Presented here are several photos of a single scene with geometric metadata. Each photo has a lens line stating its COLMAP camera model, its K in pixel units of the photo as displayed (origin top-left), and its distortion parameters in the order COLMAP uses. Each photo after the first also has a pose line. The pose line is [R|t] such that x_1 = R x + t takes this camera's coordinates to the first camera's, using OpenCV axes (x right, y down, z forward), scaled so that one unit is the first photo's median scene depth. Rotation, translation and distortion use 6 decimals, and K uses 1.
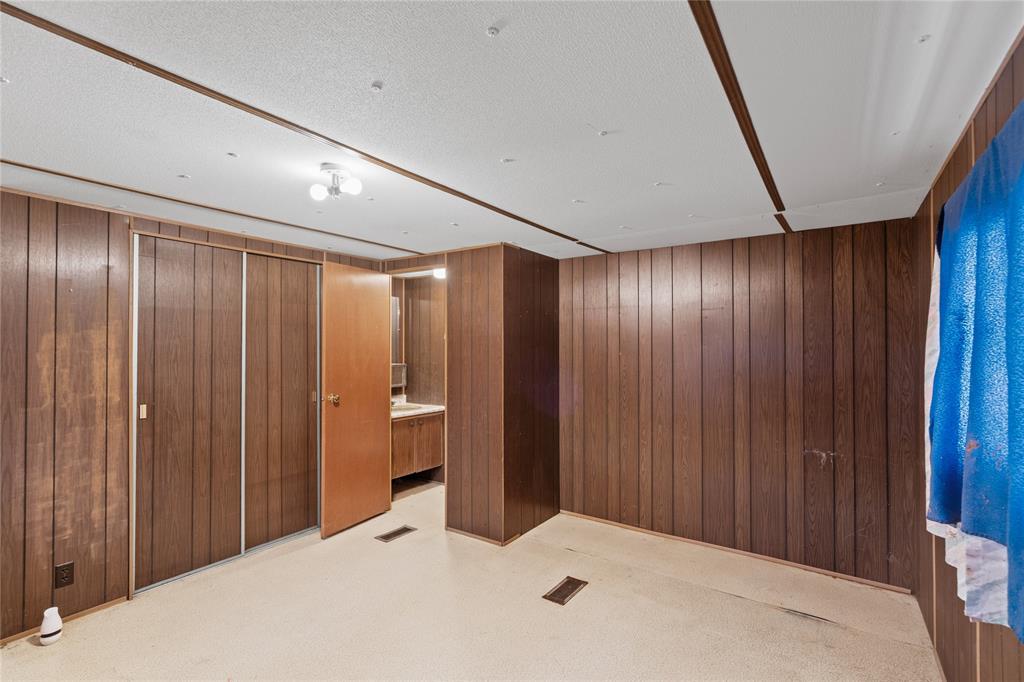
lens RADIAL K [[471.4, 0, 513.7], [0, 471.4, 342.1], [0, 0, 1]] dist [-0.006347, 0.000526]
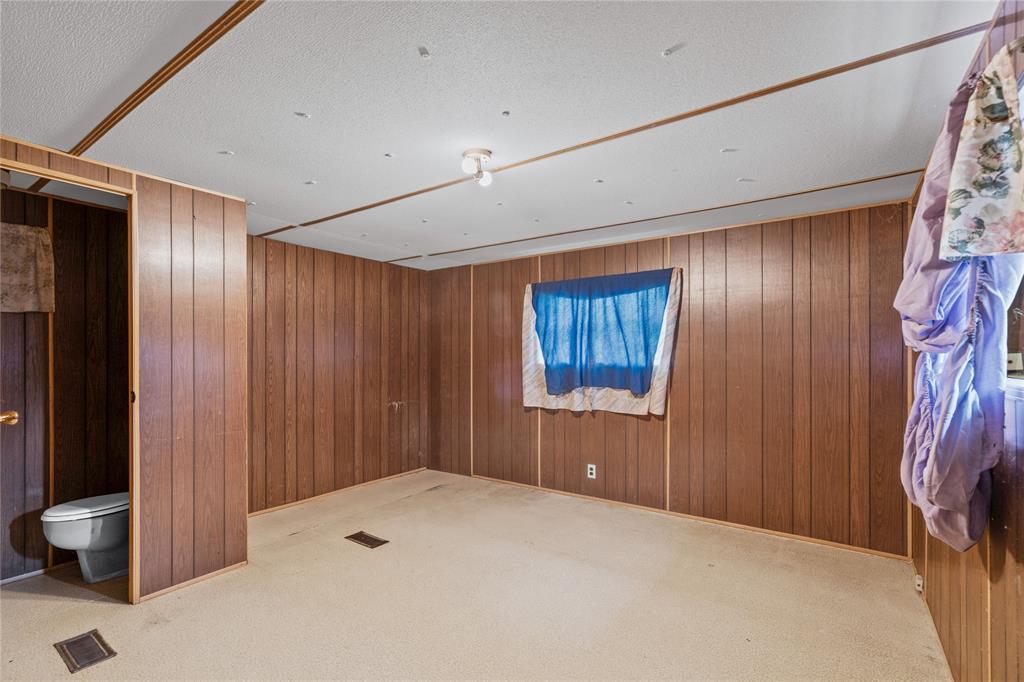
lens RADIAL K [[471.4, 0, 514.2], [0, 471.4, 350.2], [0, 0, 1]] dist [-0.006347, 0.000526]
pose [[0.005172, 0.007576, 0.999958, -0.848061], [-0.008102, 0.999939, -0.007534, 0.054961], [-0.999954, -0.008063, 0.005233, 0.517040]]
